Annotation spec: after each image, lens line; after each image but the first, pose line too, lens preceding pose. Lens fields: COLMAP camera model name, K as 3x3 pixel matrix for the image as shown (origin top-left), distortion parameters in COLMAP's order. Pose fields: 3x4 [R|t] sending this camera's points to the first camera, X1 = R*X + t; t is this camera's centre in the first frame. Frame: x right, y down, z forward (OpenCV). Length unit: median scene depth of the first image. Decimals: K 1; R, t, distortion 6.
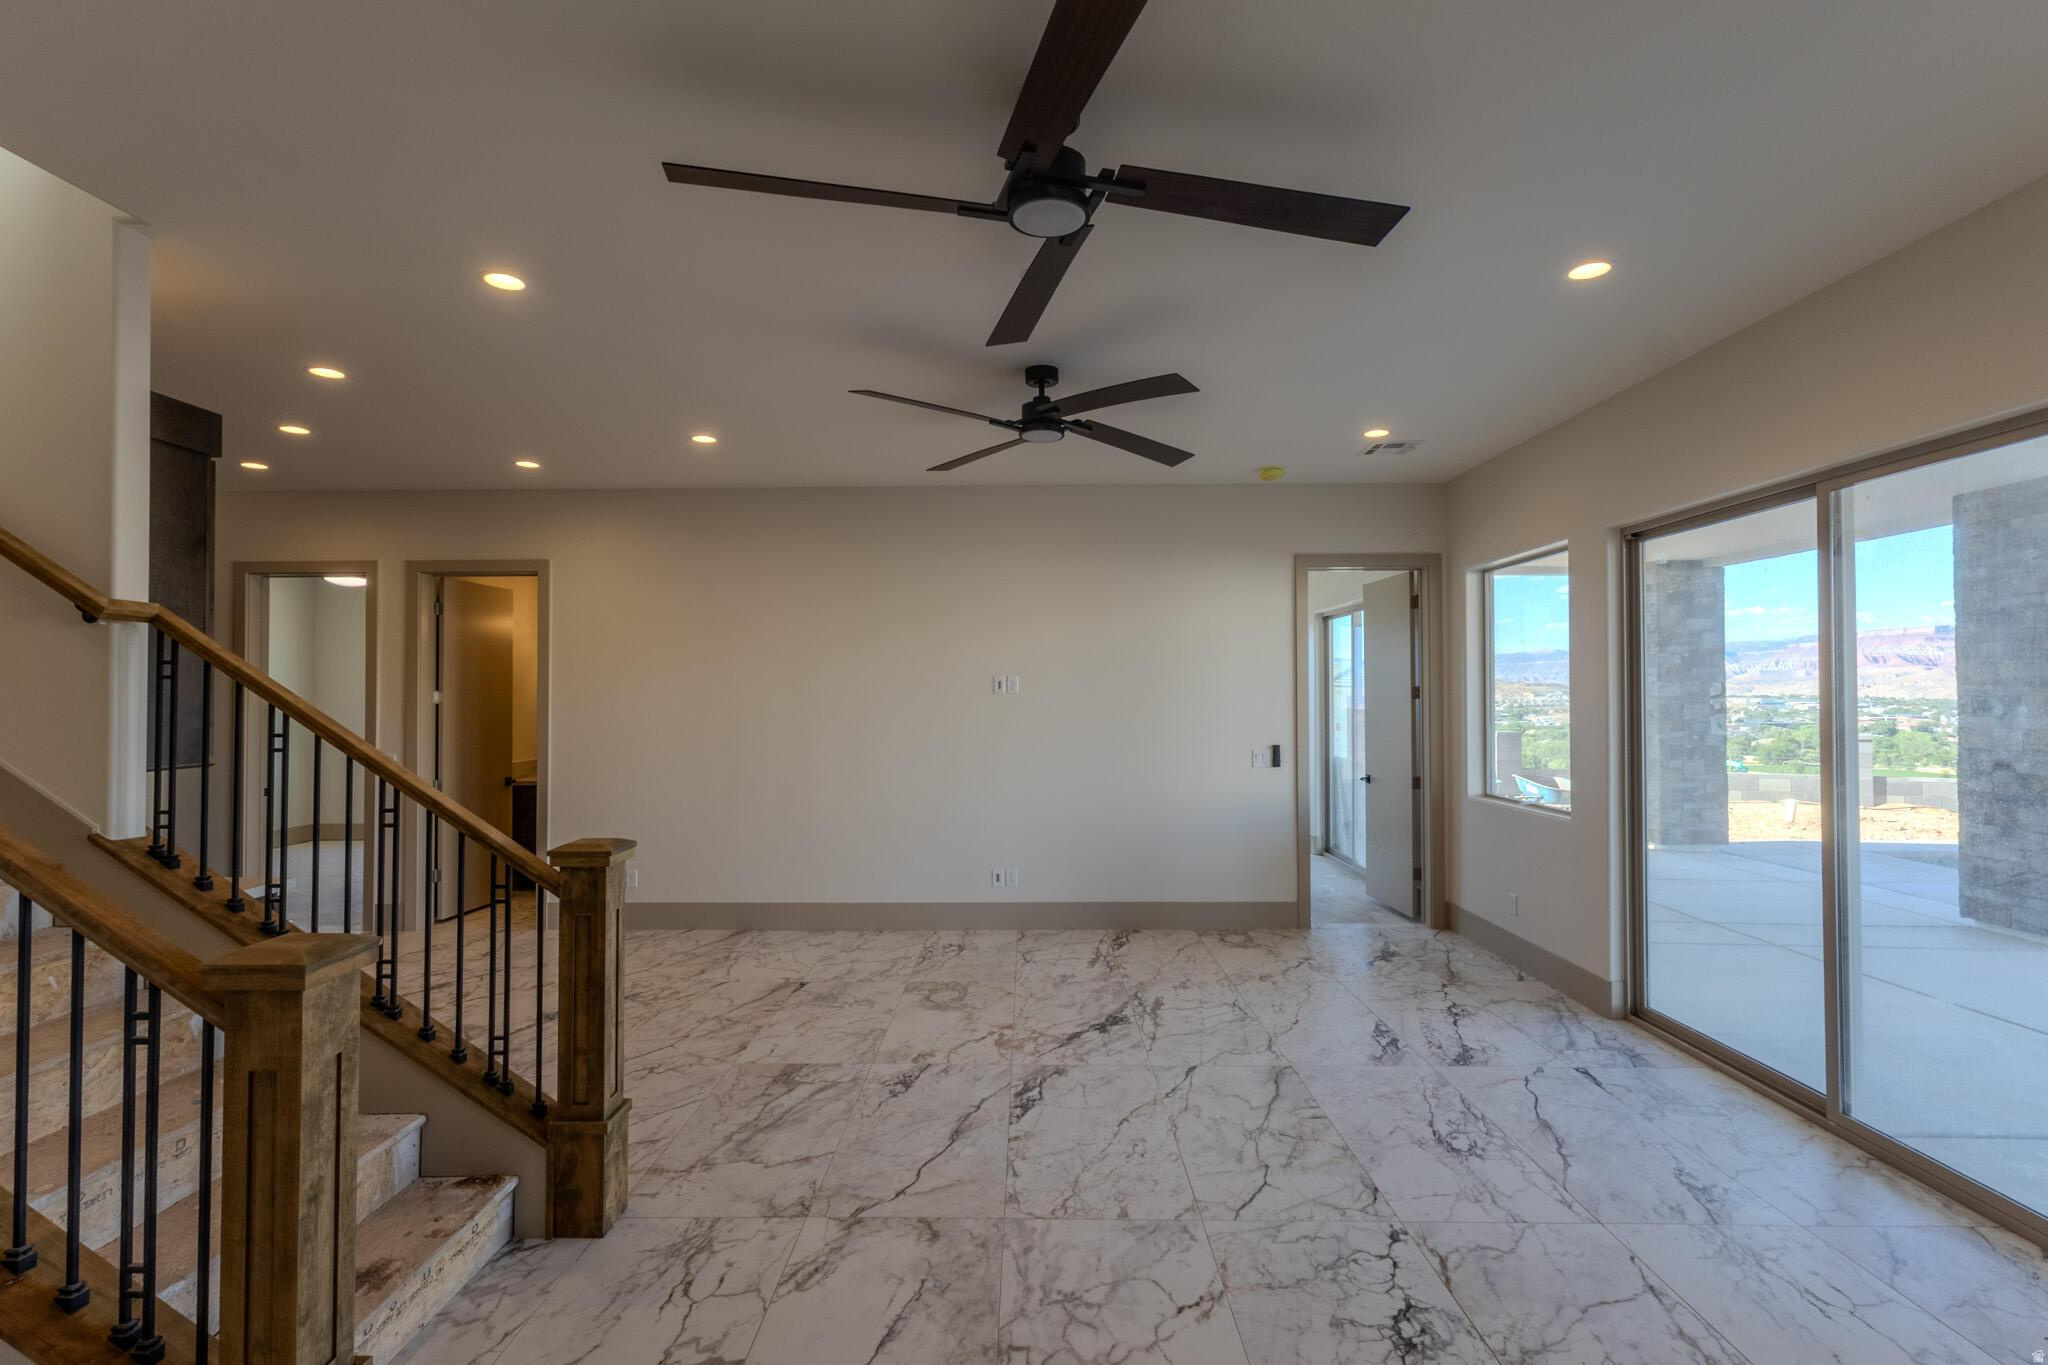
lens RADIAL K [[934.2, 0, 1015.0], [0, 934.2, 680.7], [0, 0, 1]] dist [0.000006, 0.000485]
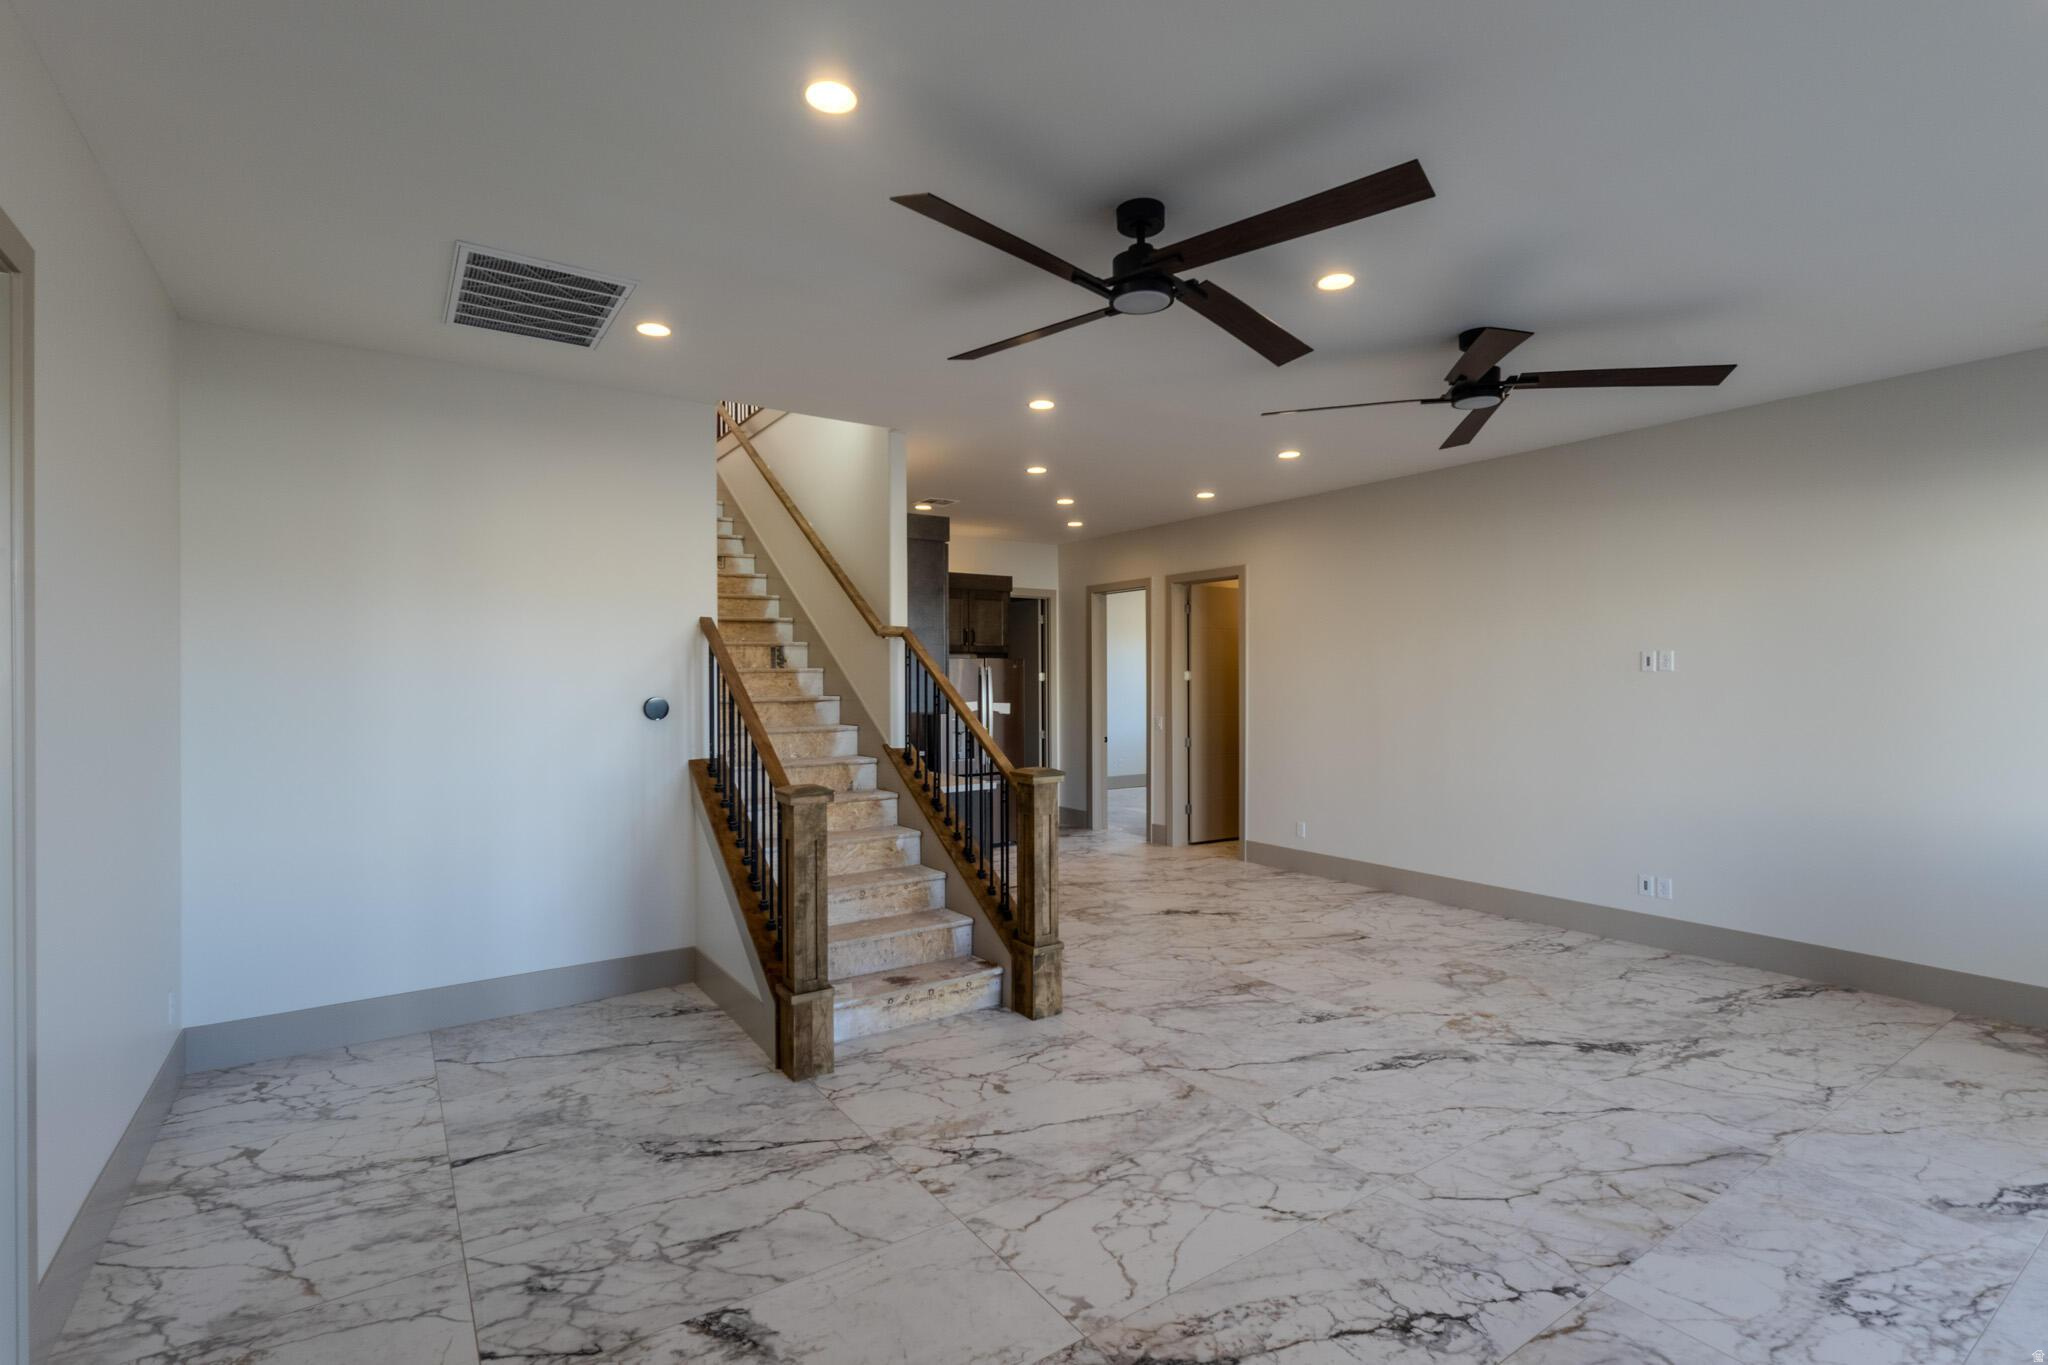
lens RADIAL K [[938.6, 0, 1032.2], [0, 938.6, 682.2], [0, 0, 1]] dist [0.001619, 0.001081]
pose [[0.582186, 0.005794, -0.813035, 0.515919], [0.013971, 0.999756, 0.017129, 0.001431], [0.812935, -0.021331, 0.581963, 0.058473]]
